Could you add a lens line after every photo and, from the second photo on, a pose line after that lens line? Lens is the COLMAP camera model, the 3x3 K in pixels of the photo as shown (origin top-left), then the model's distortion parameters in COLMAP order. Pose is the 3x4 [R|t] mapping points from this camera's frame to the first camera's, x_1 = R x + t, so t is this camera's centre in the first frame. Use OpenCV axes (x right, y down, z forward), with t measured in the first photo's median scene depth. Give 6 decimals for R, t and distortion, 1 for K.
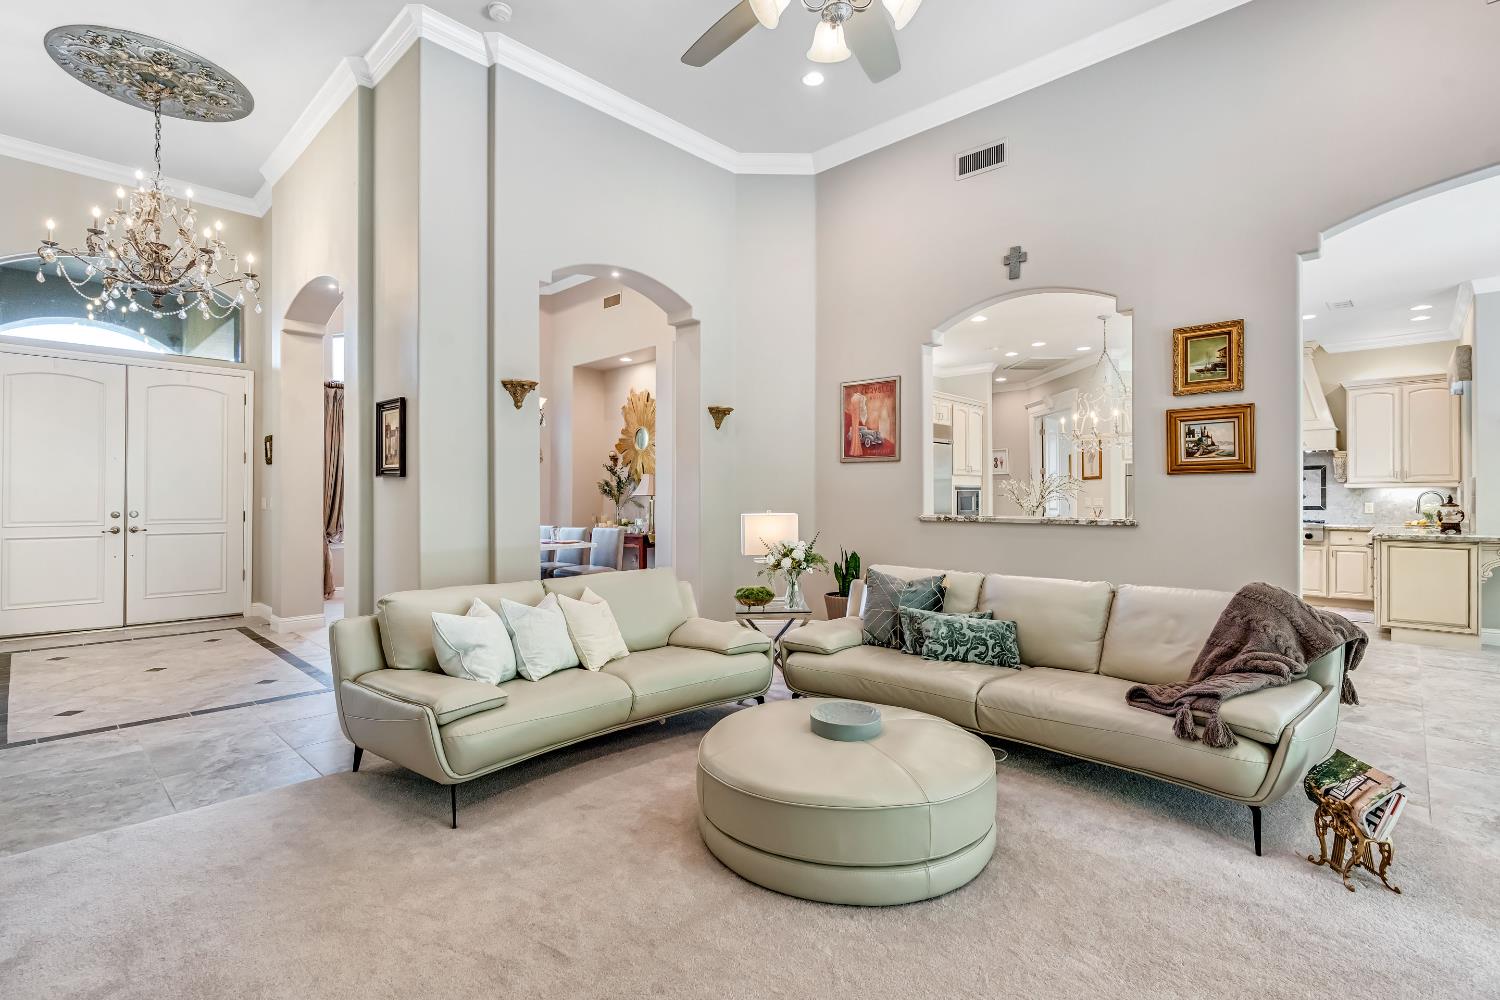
lens RADIAL K [[687.8, 0, 744.3], [0, 687.8, 494.6], [0, 0, 1]] dist [-0.003240, -0.000477]
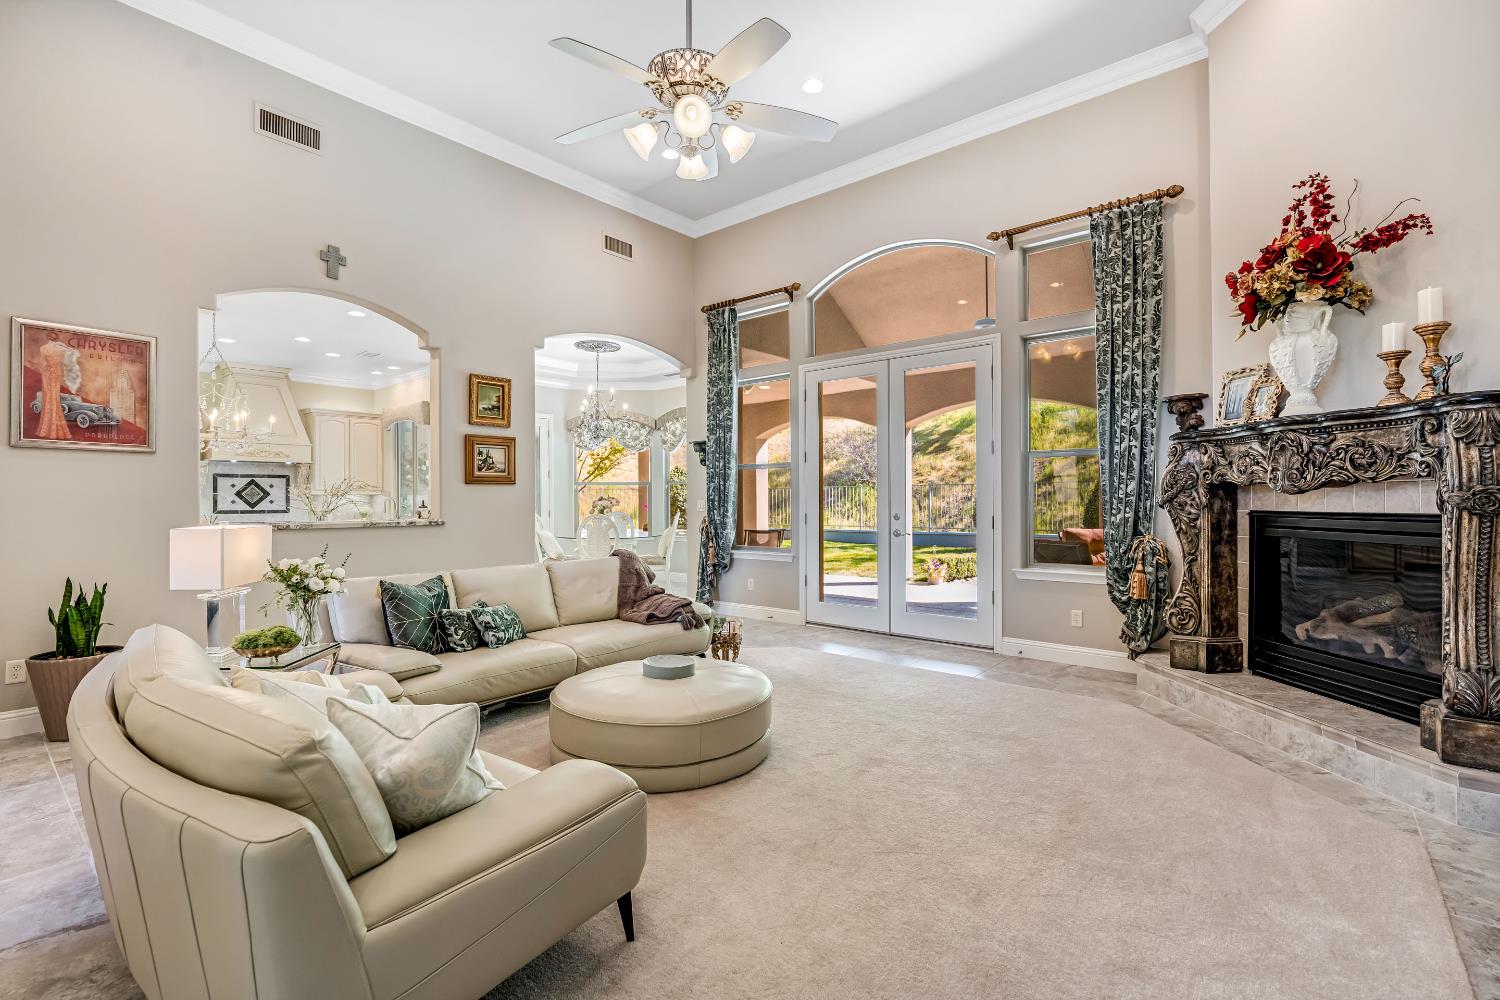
lens RADIAL K [[687.8, 0, 744.3], [0, 687.8, 494.6], [0, 0, 1]] dist [-0.003240, -0.000477]
pose [[-0.070446, 0.006995, 0.997491, -0.523200], [0.002443, 0.999974, -0.006840, 0.001409], [-0.997513, 0.001955, -0.070461, 0.409317]]
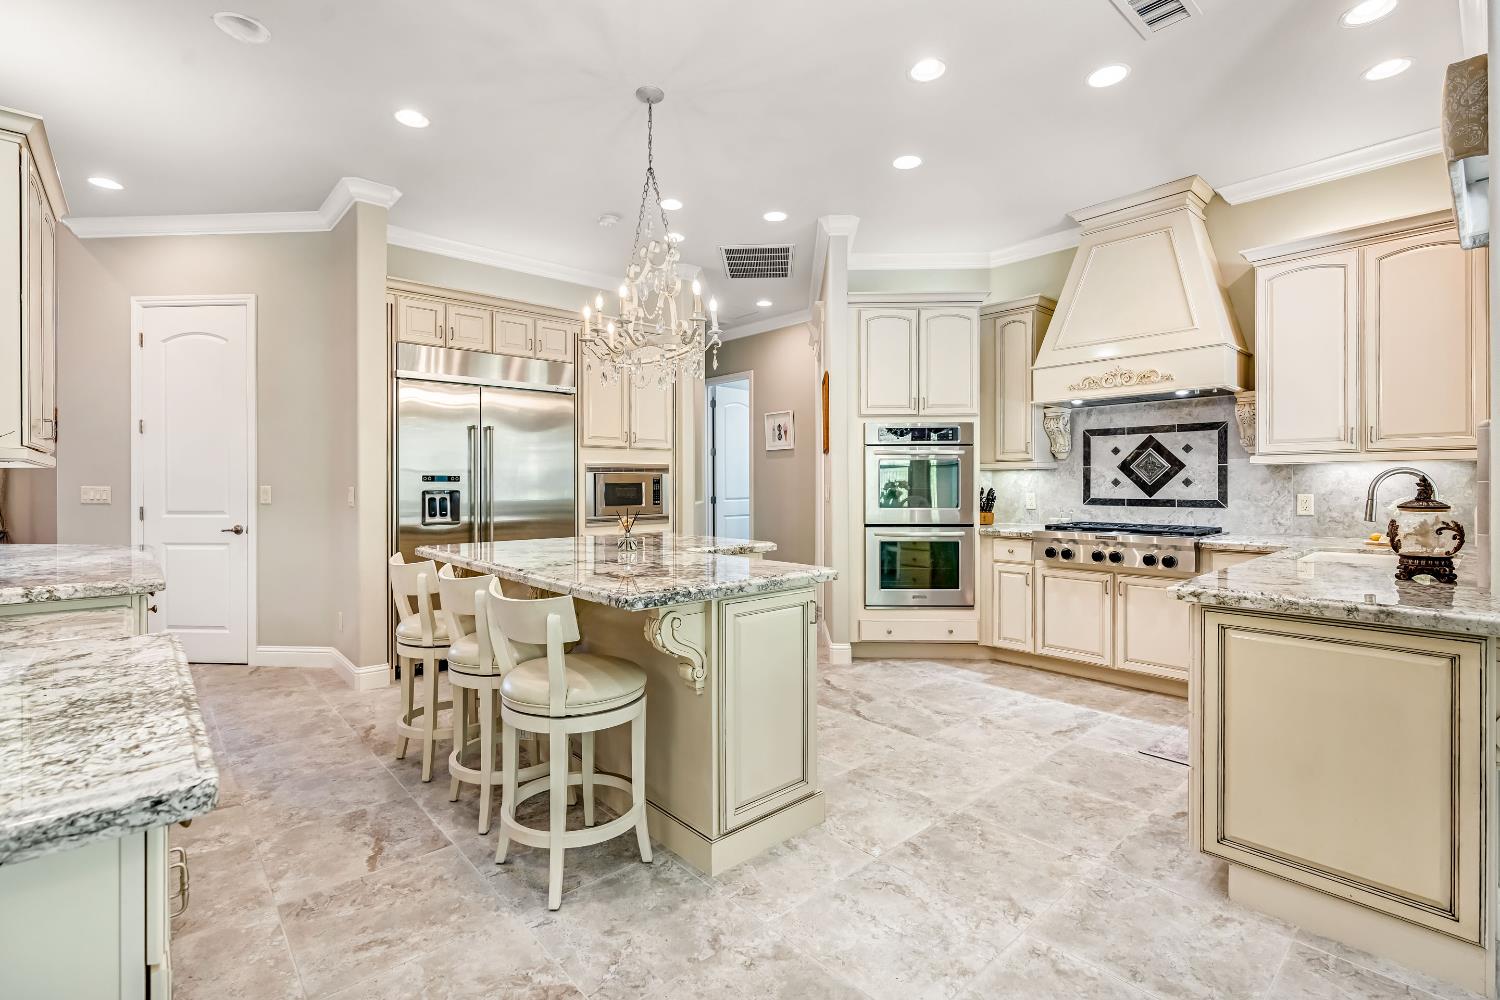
lens RADIAL K [[675.5, 0, 750.6], [0, 675.5, 483.4], [0, 0, 1]] dist [-0.000278, 0.000047]
pose [[0.997417, -0.002726, -0.071778, 0.709429], [0.003119, 0.999981, 0.005355, 0.000461], [0.071762, -0.005565, 0.997406, 0.626457]]
